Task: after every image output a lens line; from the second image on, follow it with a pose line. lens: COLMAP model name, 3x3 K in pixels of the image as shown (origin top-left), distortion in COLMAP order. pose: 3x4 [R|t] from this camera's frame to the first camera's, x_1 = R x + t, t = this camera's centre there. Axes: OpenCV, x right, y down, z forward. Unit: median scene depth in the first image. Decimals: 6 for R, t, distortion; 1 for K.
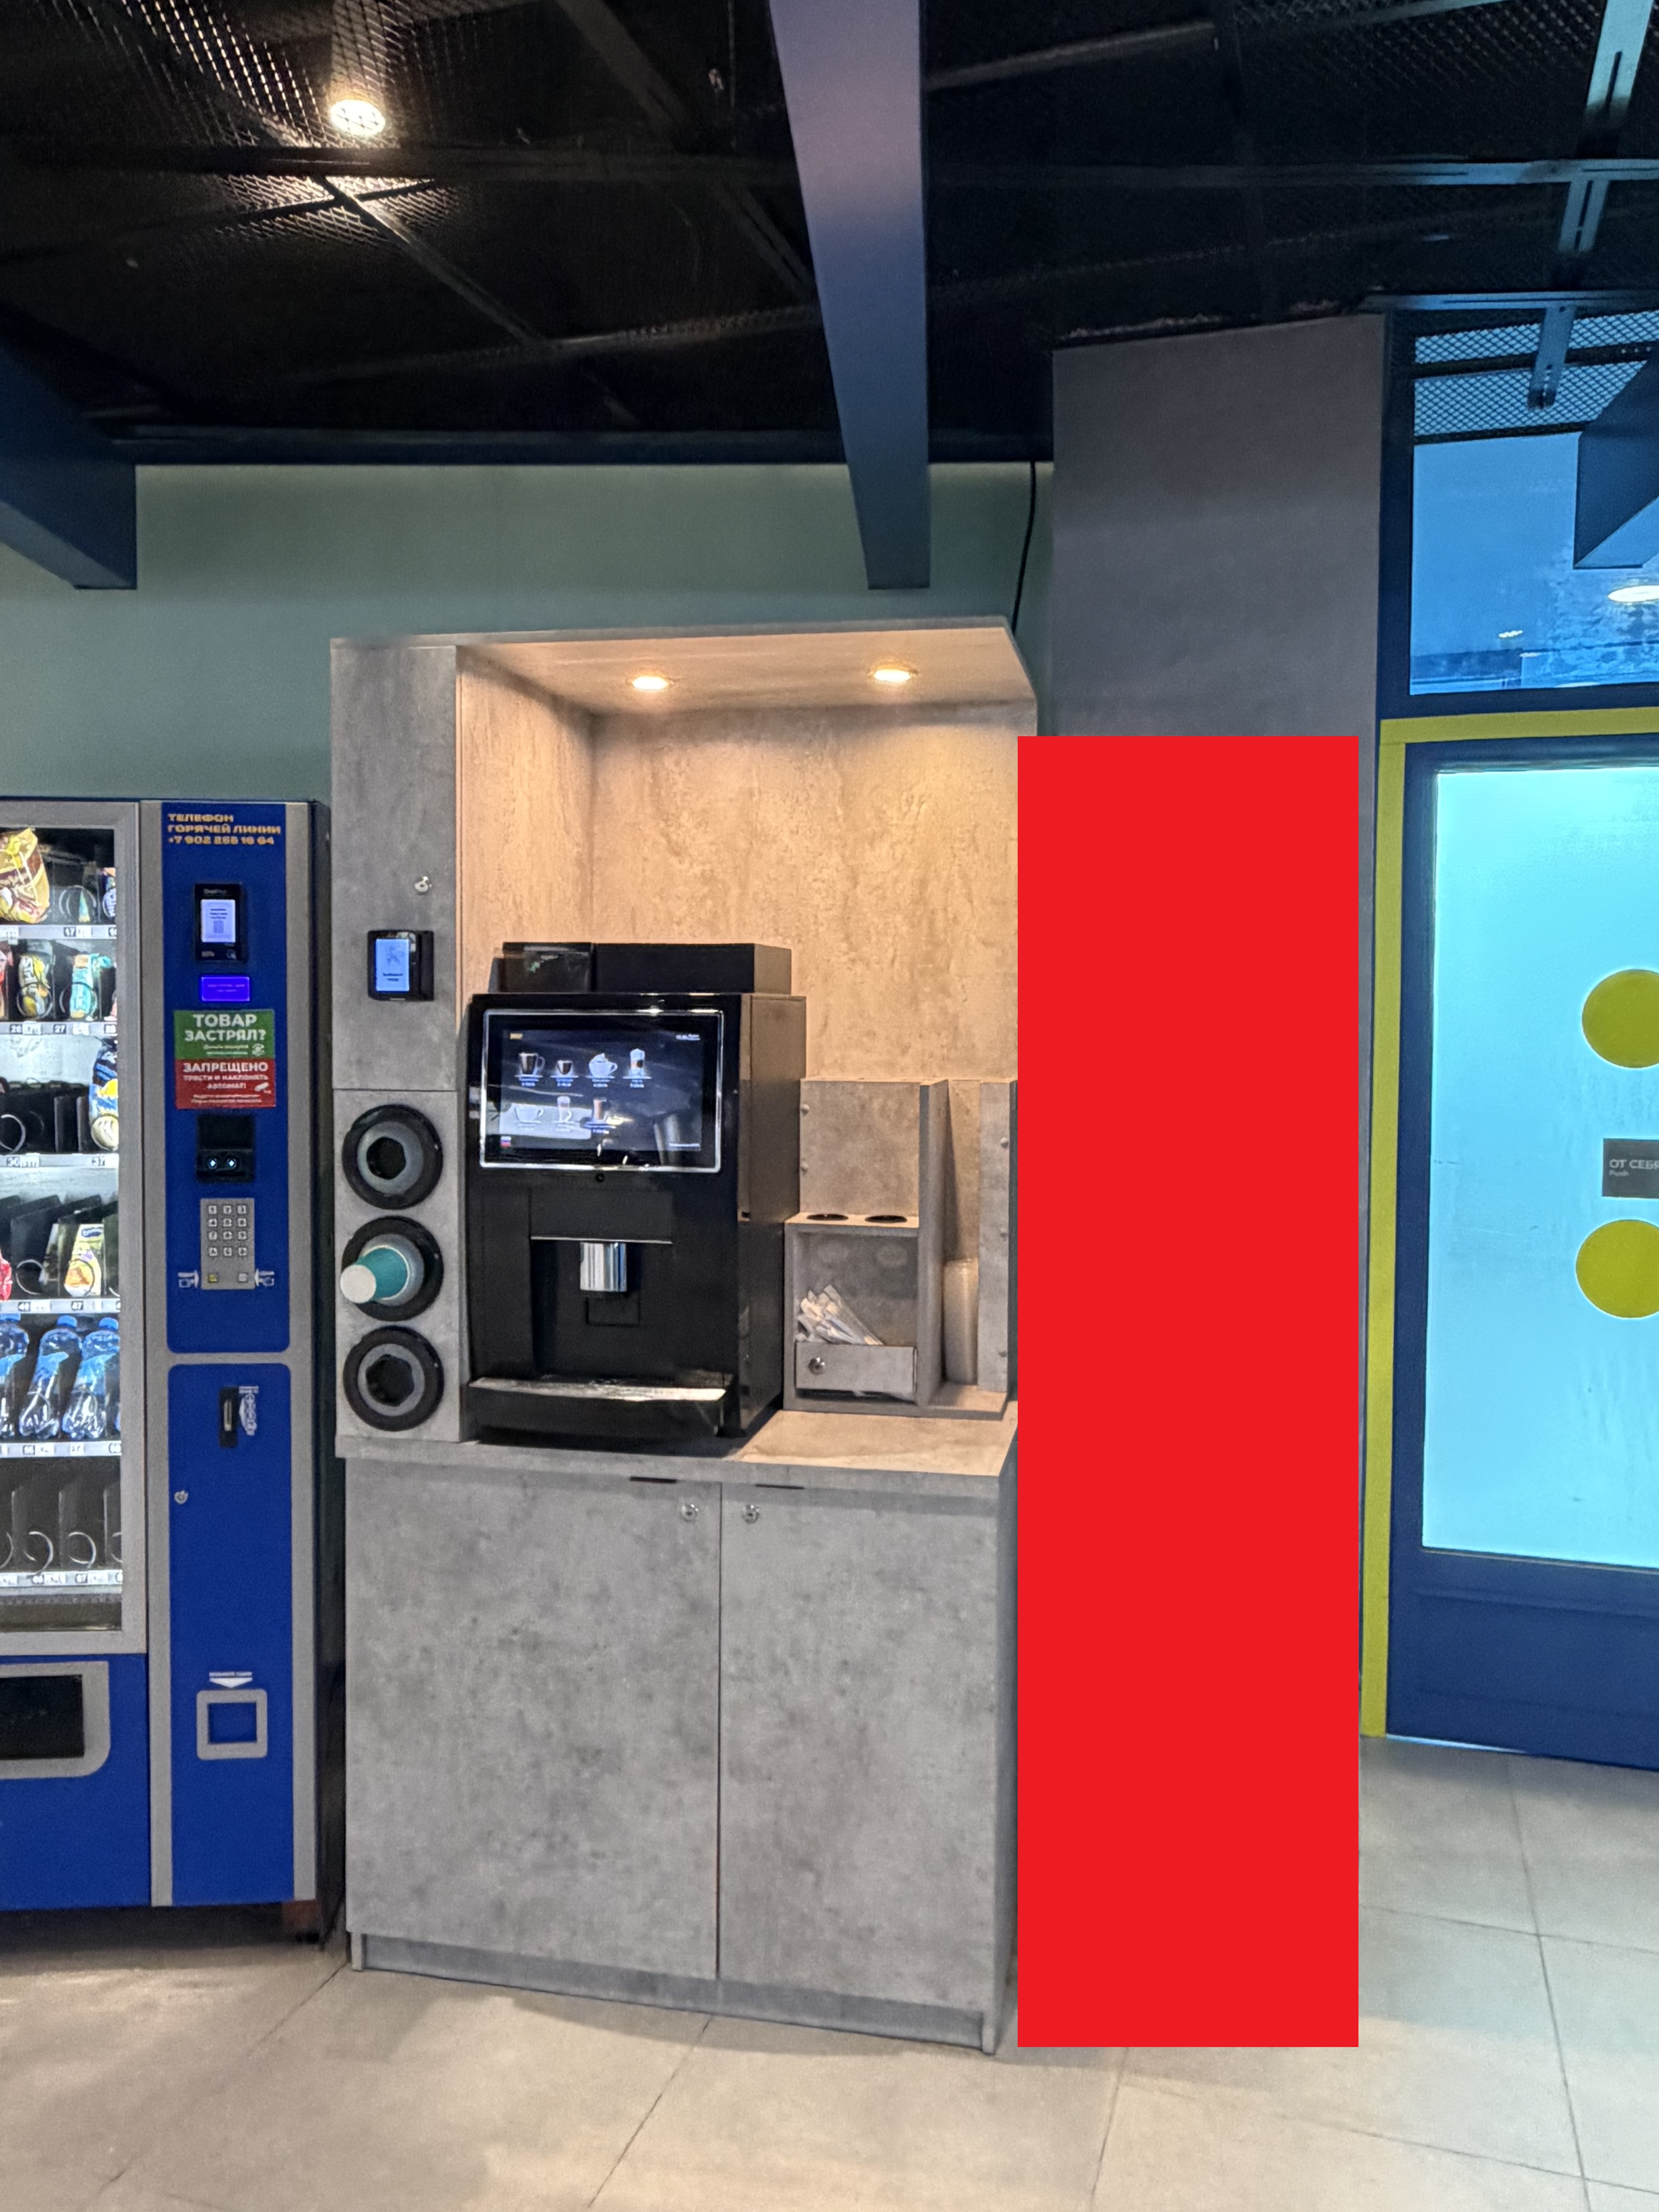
lens RADIAL K [[1649.5, 0, 829.5], [0, 1649.5, 1106.0], [0, 0, 1]] dist [-0.003124, 0.003990]
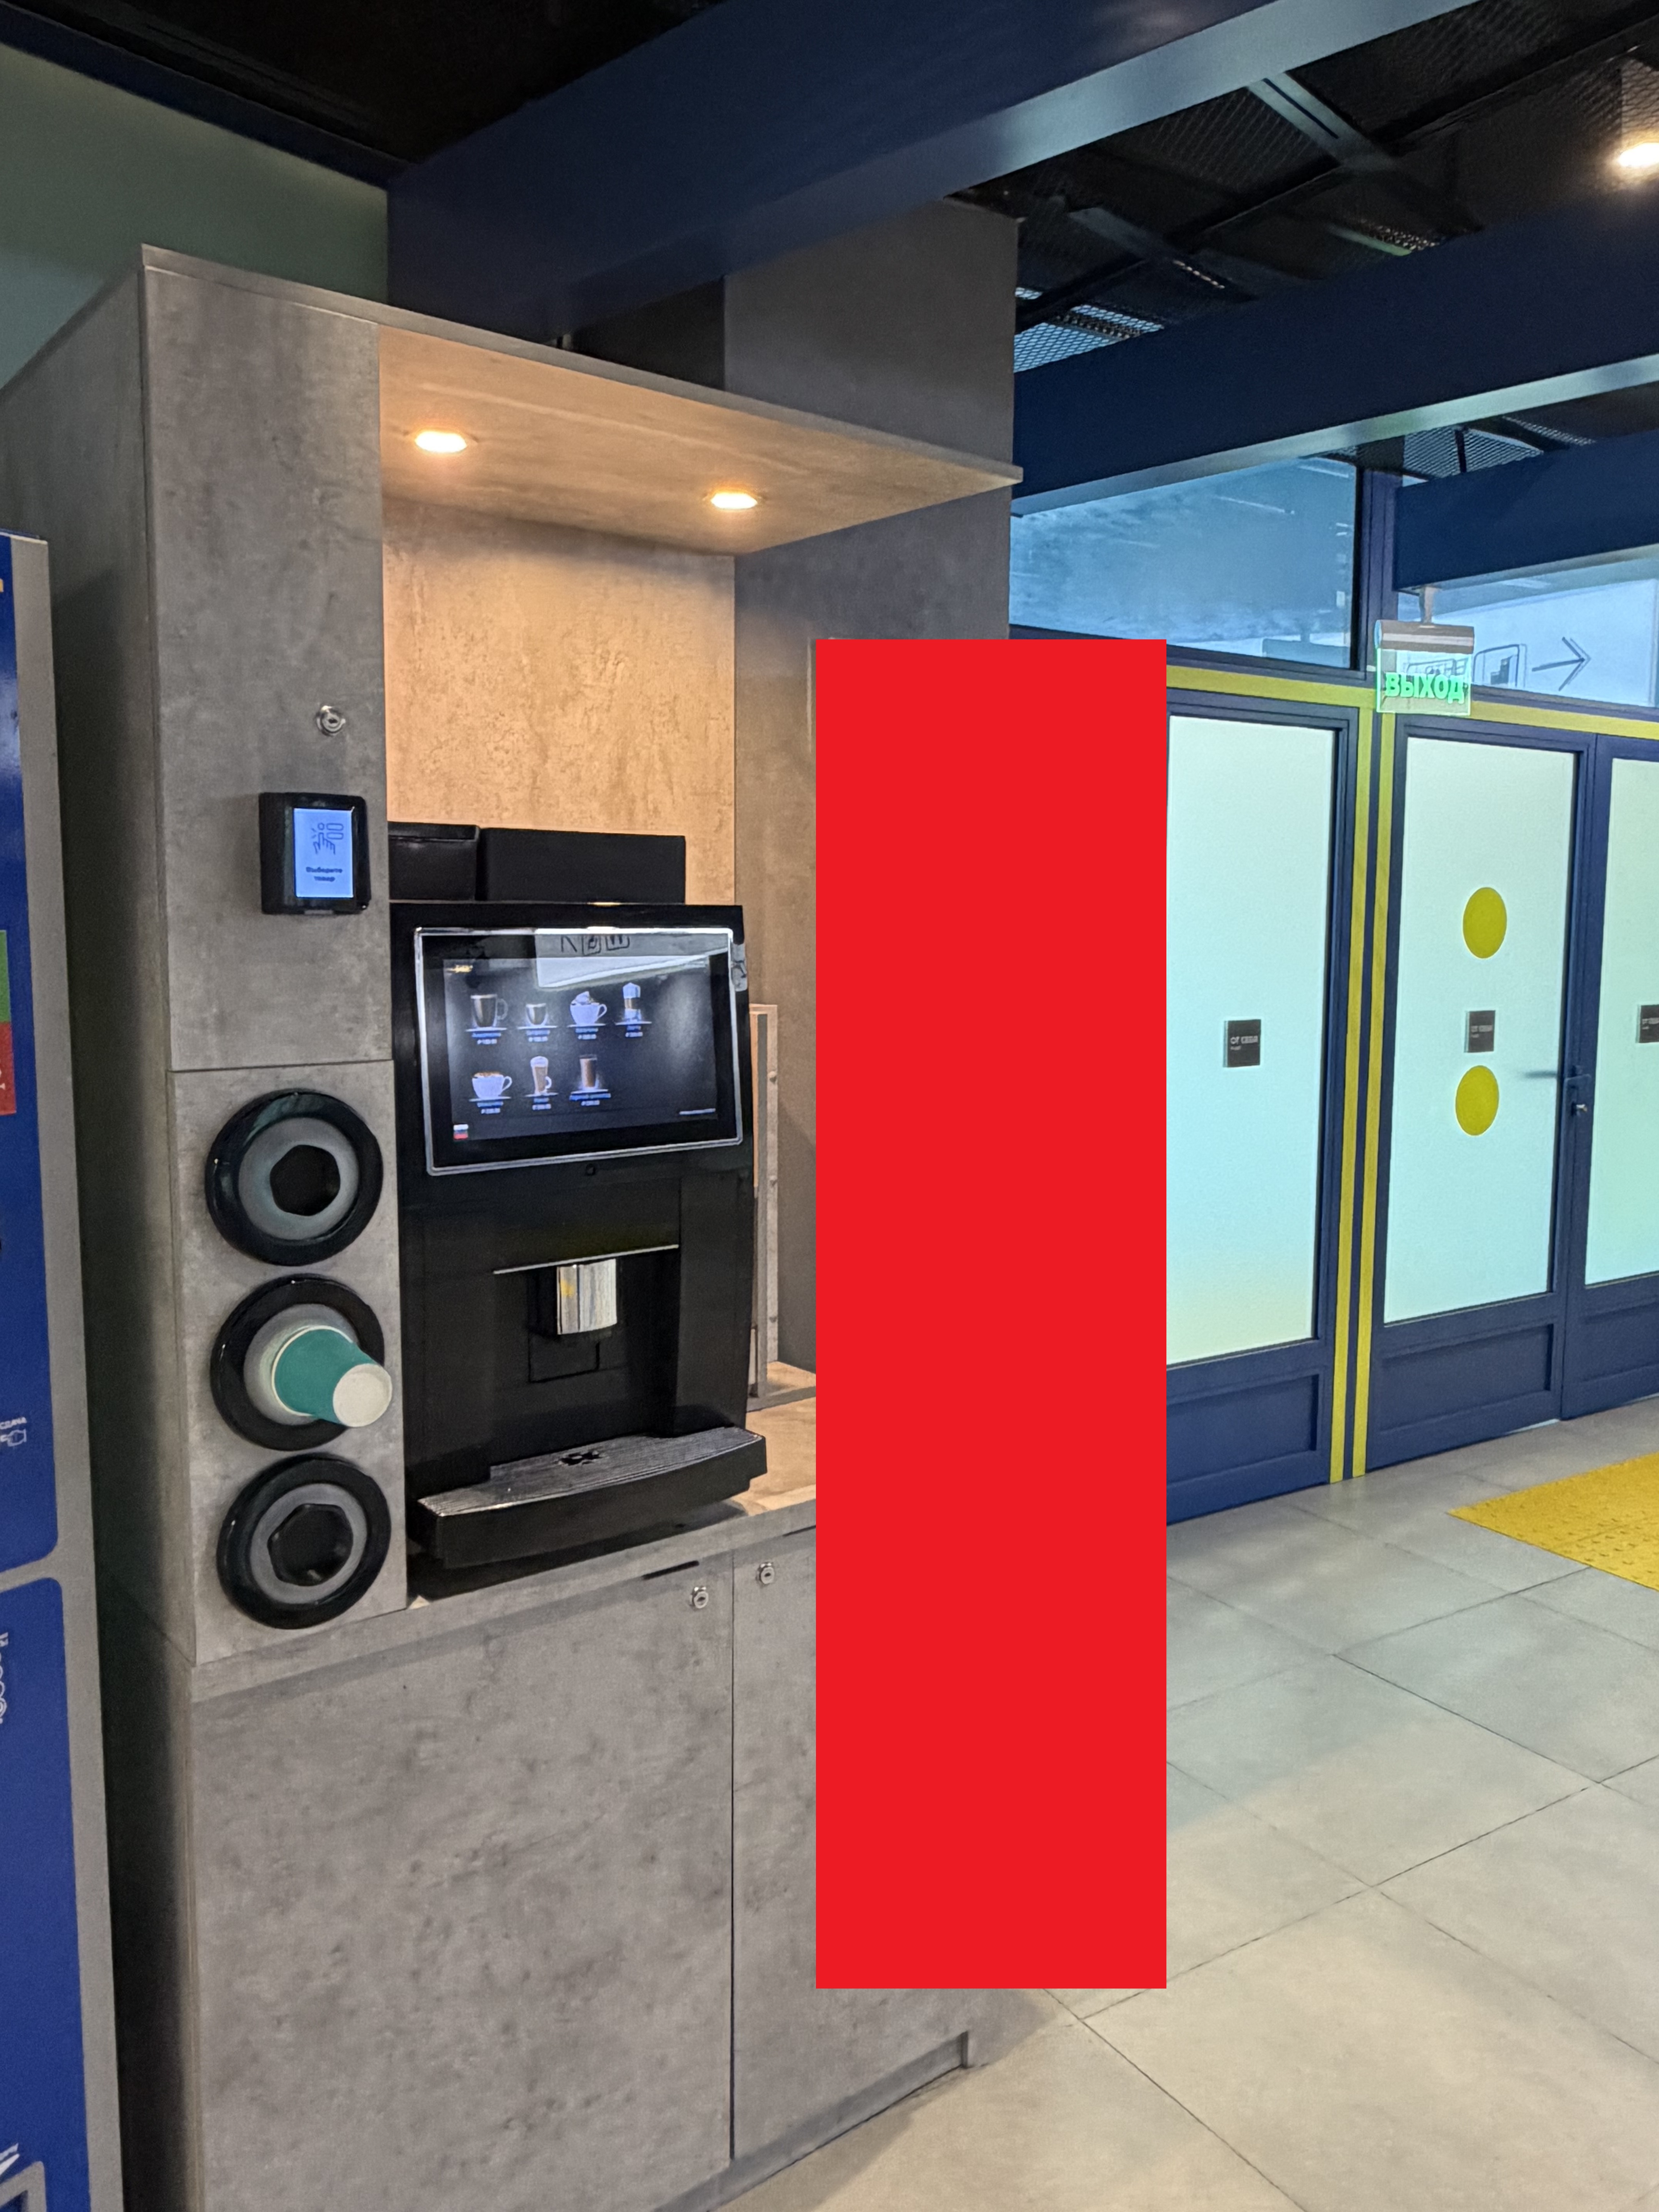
lens RADIAL K [[1649.5, 0, 829.5], [0, 1649.5, 1106.0], [0, 0, 1]] dist [-0.003124, 0.003990]
pose [[0.643541, -0.090667, 0.760022, -0.583947], [0.043133, 0.995677, 0.082257, -0.035183], [-0.764195, -0.020154, 0.644670, 0.463440]]
